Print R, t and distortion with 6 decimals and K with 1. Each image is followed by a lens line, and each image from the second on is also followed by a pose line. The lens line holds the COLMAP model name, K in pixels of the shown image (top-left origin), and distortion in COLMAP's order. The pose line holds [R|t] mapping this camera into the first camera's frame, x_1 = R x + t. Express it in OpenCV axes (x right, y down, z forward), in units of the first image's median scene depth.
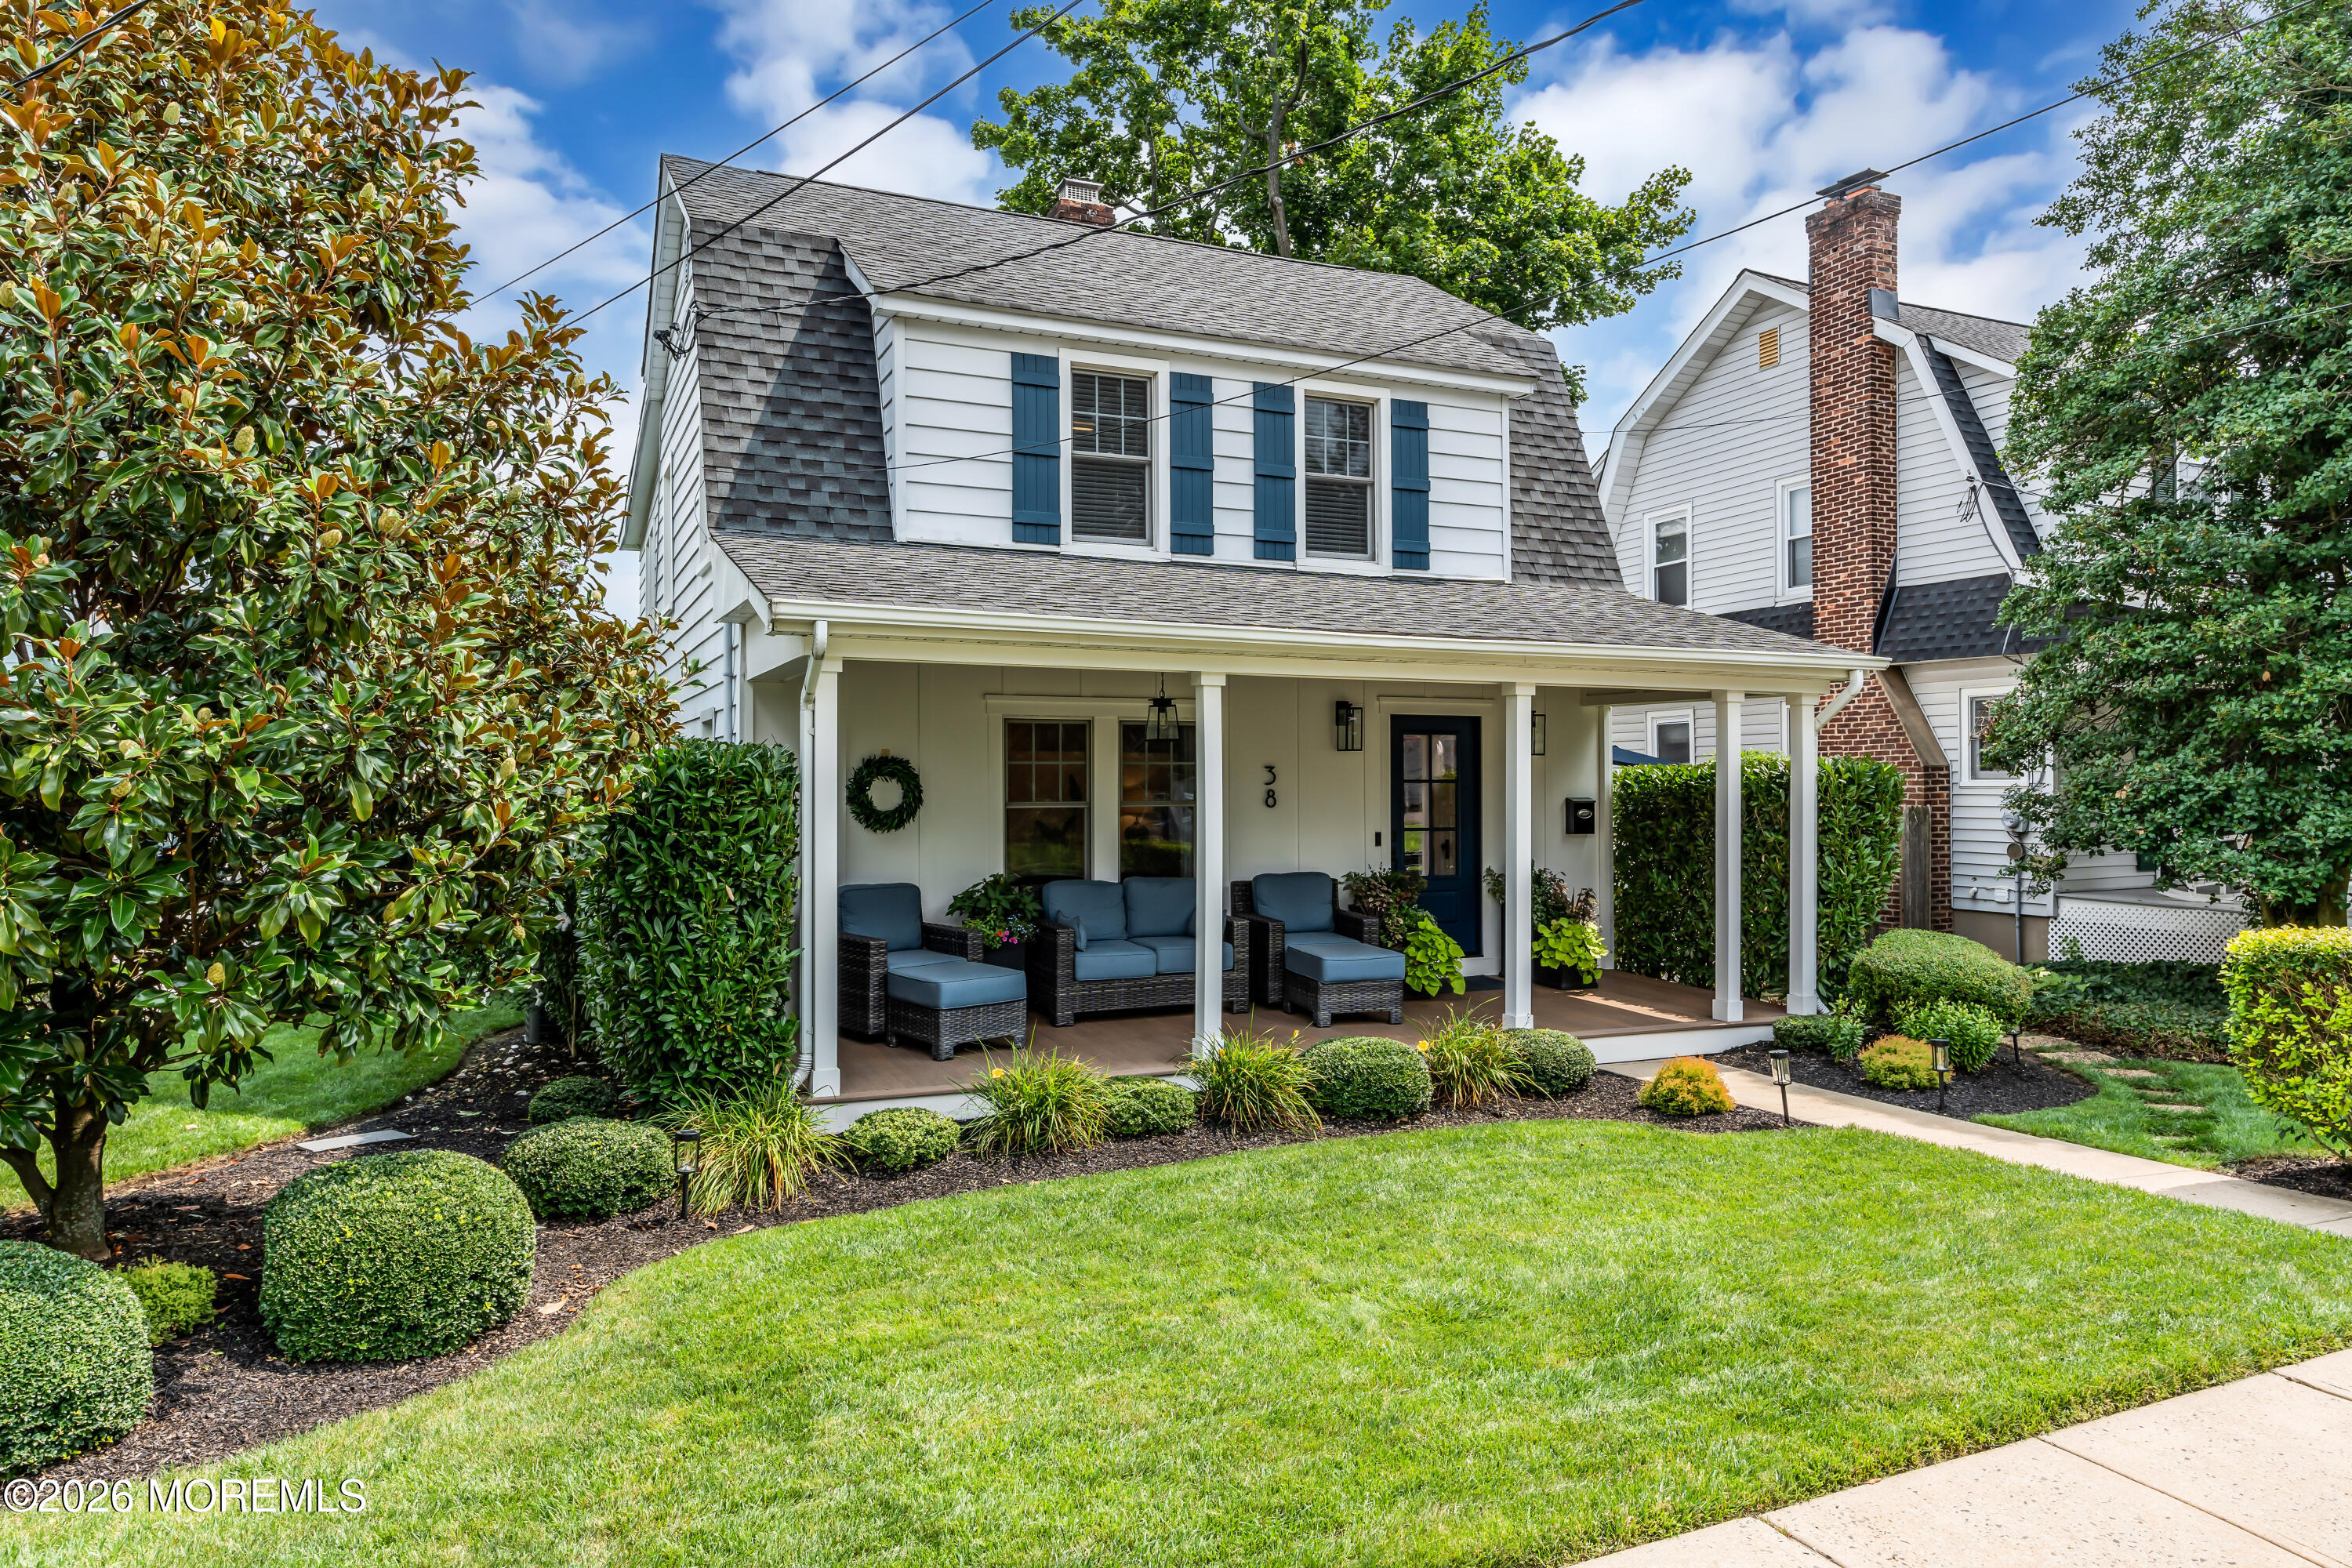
lens RADIAL K [[1510.7, 0, 1211.1], [0, 1510.7, 782.2], [0, 0, 1]] dist [-0.000657, 0.003197]
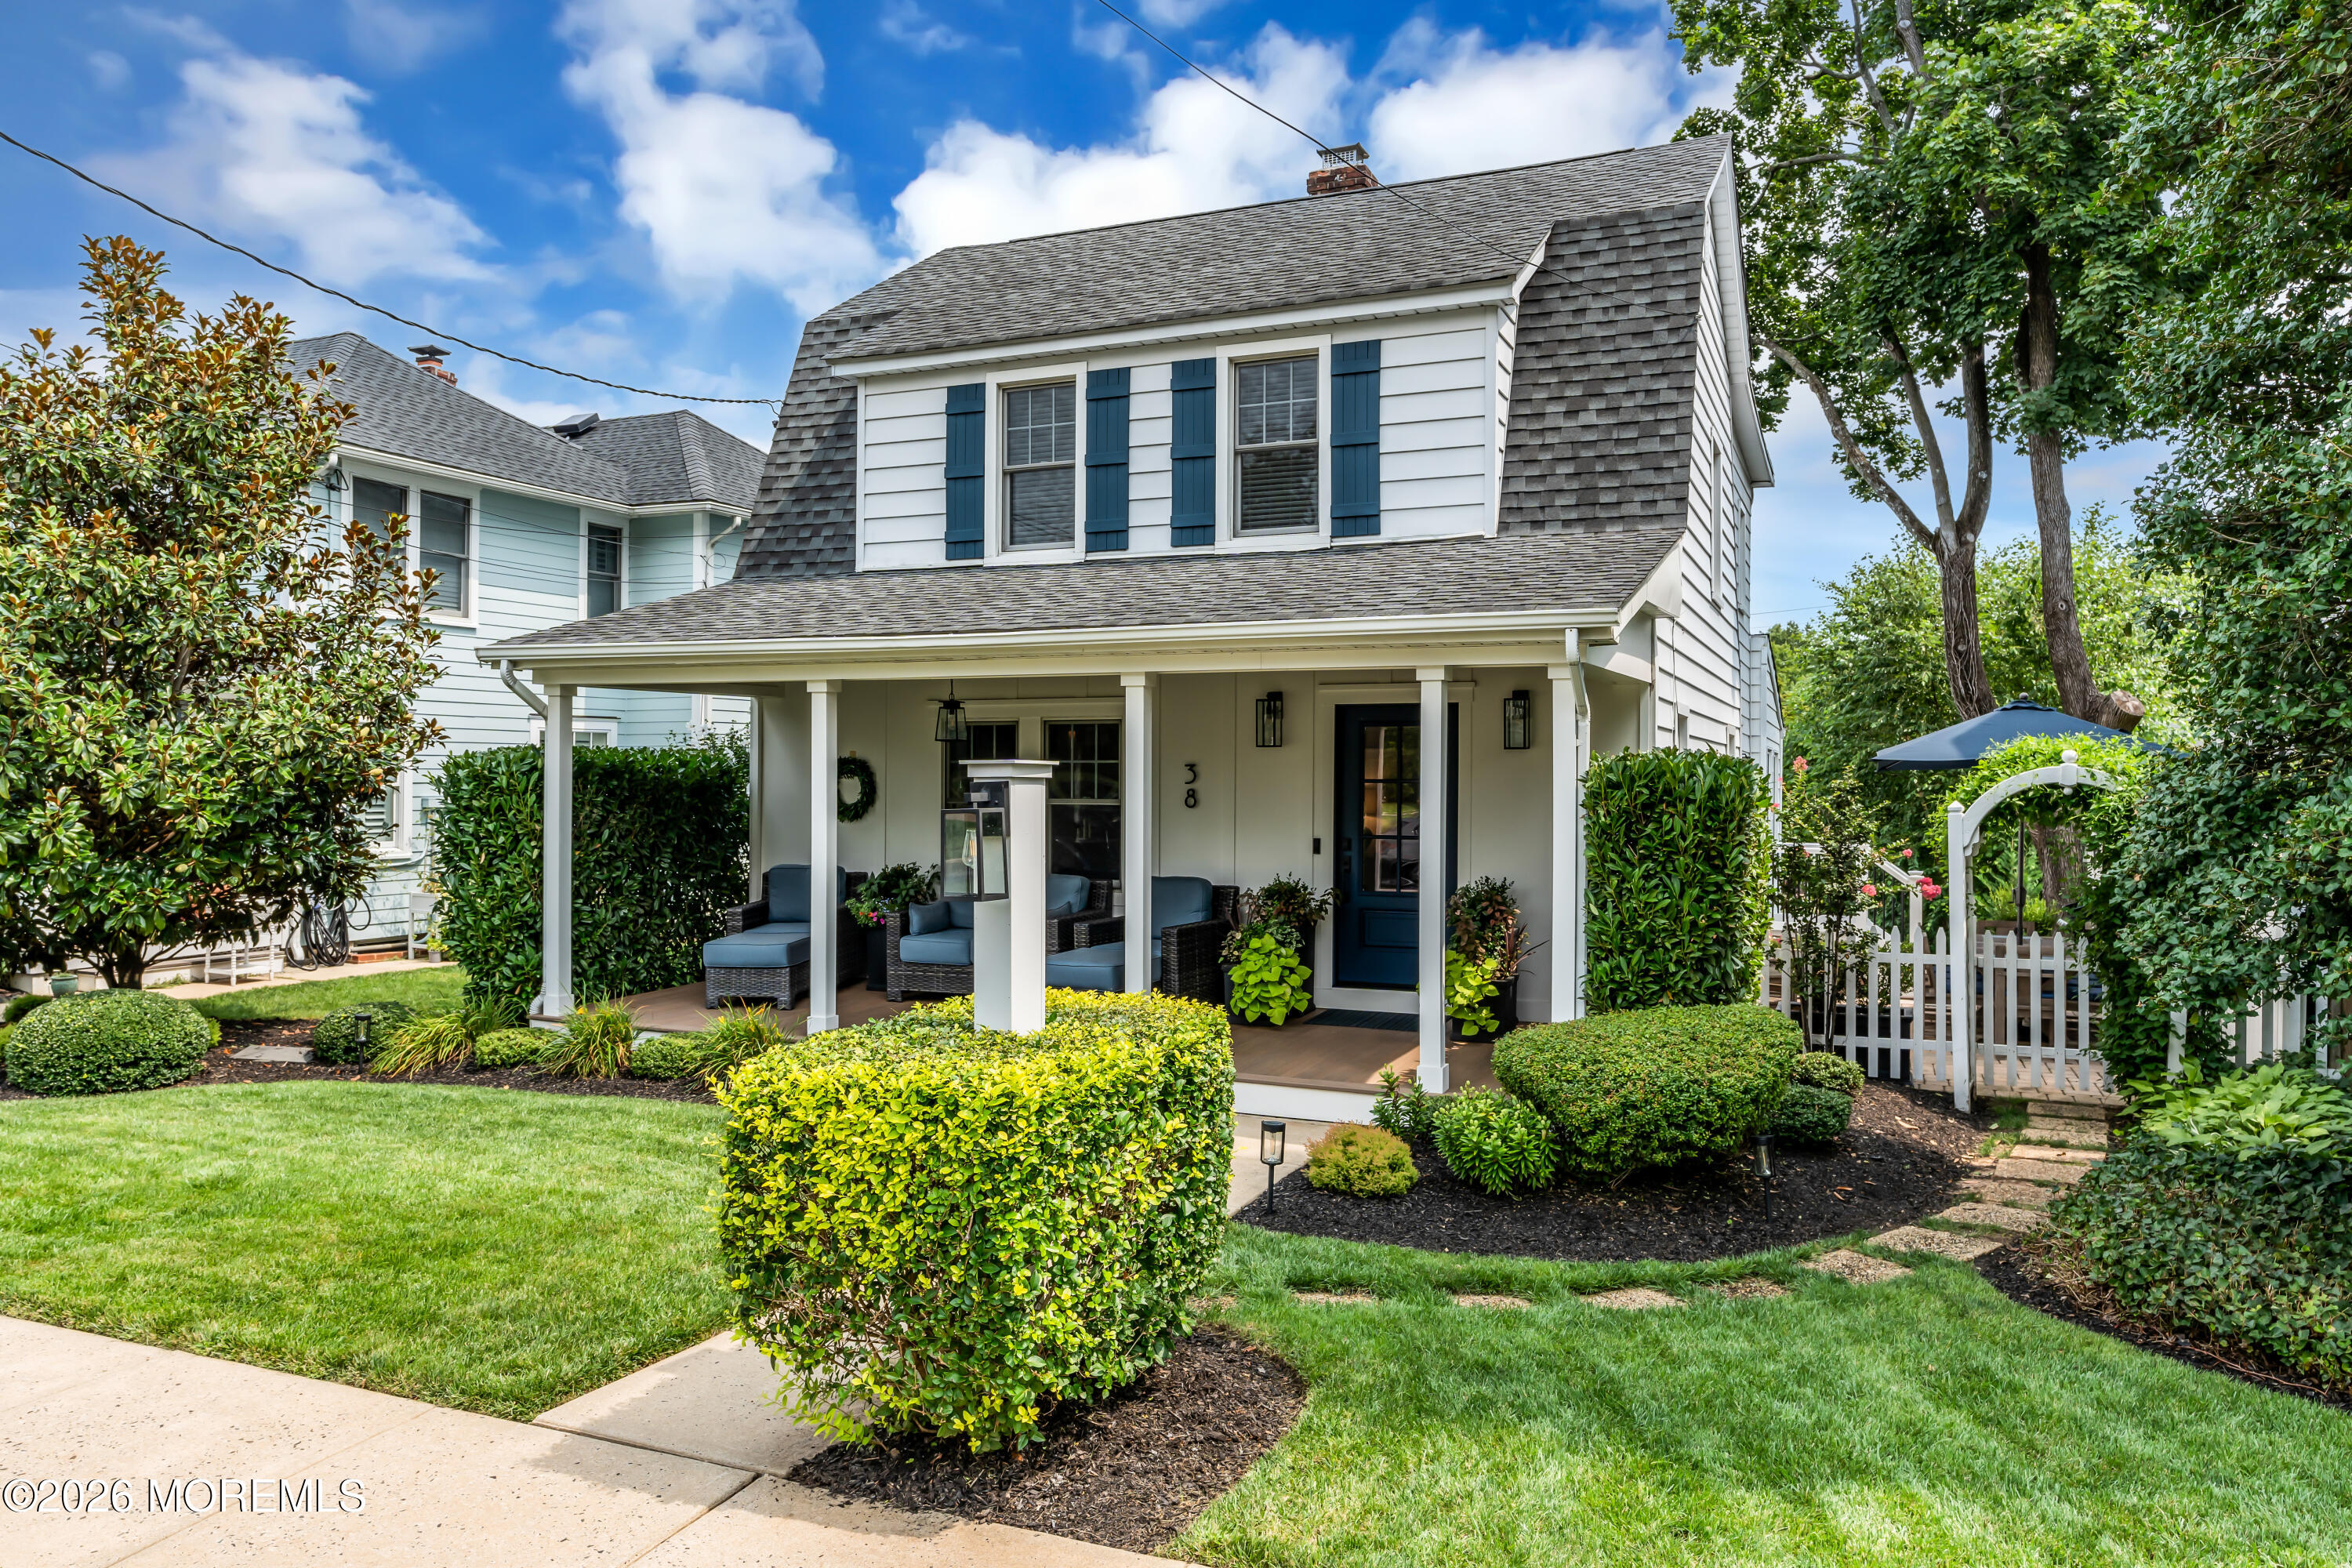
lens RADIAL K [[1623.1, 0, 1171.4], [0, 1623.1, 794.7], [0, 0, 1]] dist [-0.002139, 0.005932]
pose [[0.660549, 0.012671, -0.750676, 0.817518], [-0.003346, 0.999897, 0.013934, -0.005743], [0.750776, -0.006692, 0.660523, 0.325446]]
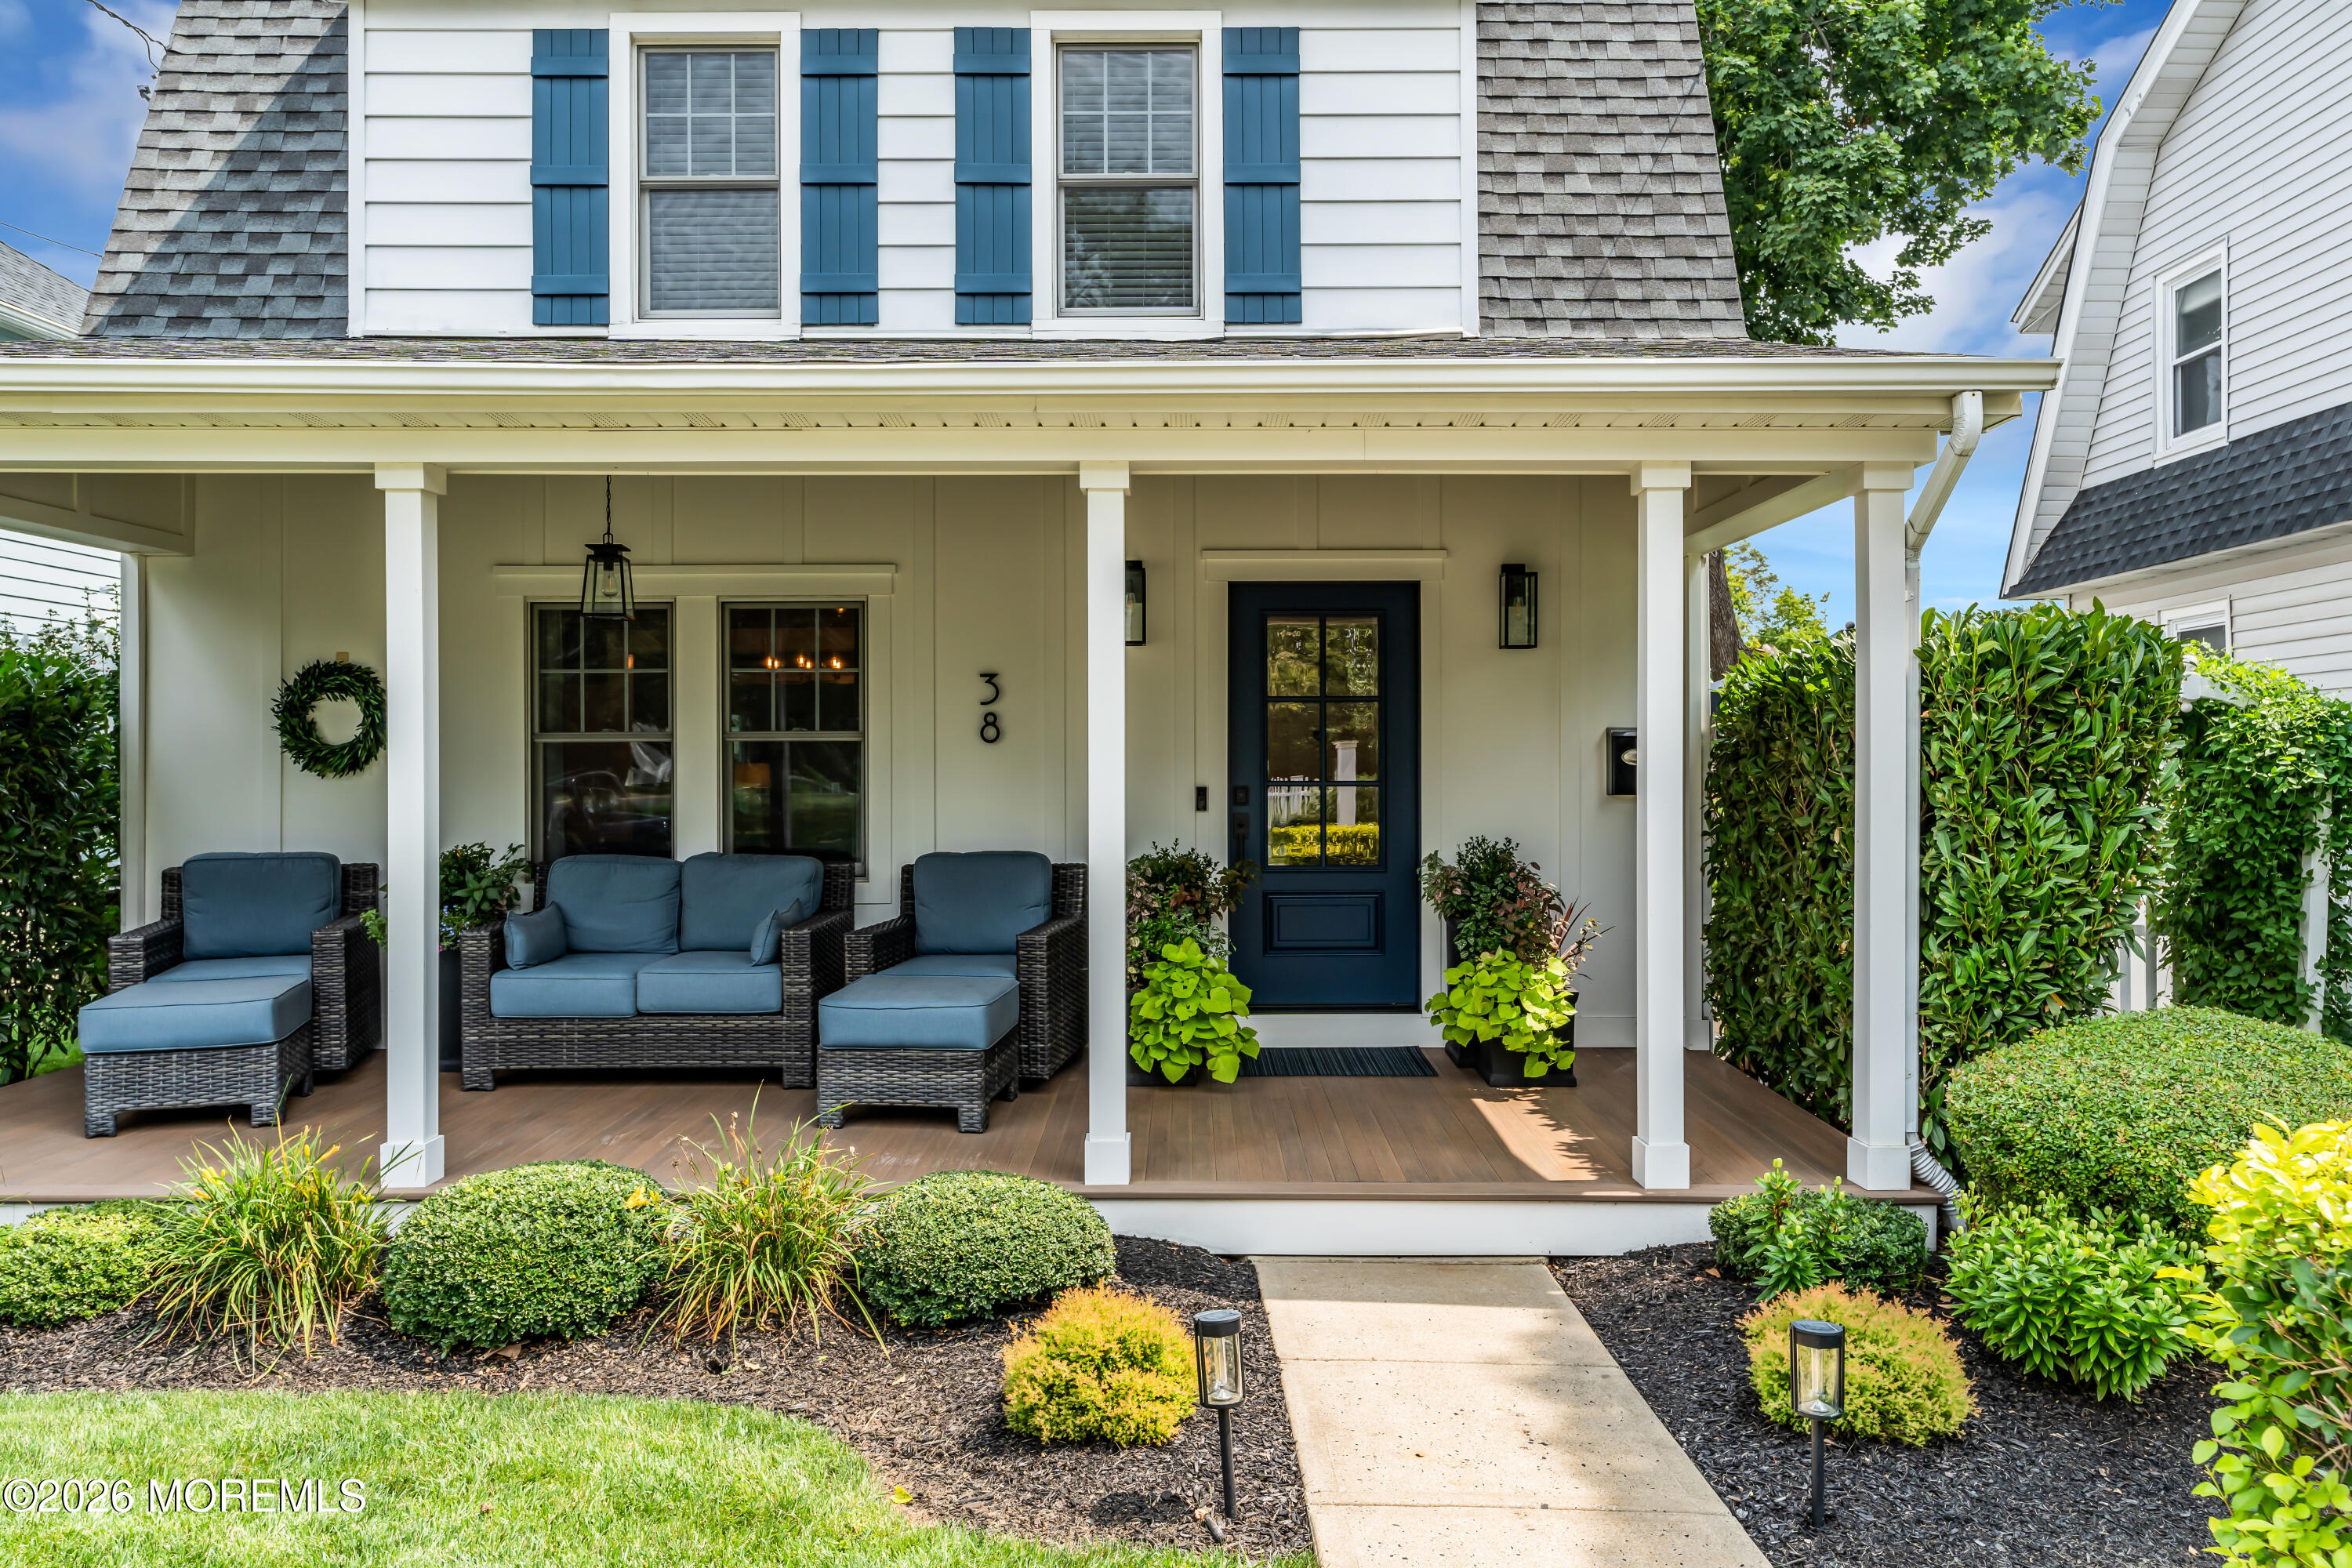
lens RADIAL K [[1675.2, 0, 1189.4], [0, 1675.2, 776.6], [0, 0, 1]] dist [0.006795, -0.004234]
pose [[0.907901, -0.001478, -0.419181, 0.396930], [0.001959, 0.999998, 0.000715, 0.030510], [0.419179, -0.001471, 0.907902, 0.445601]]
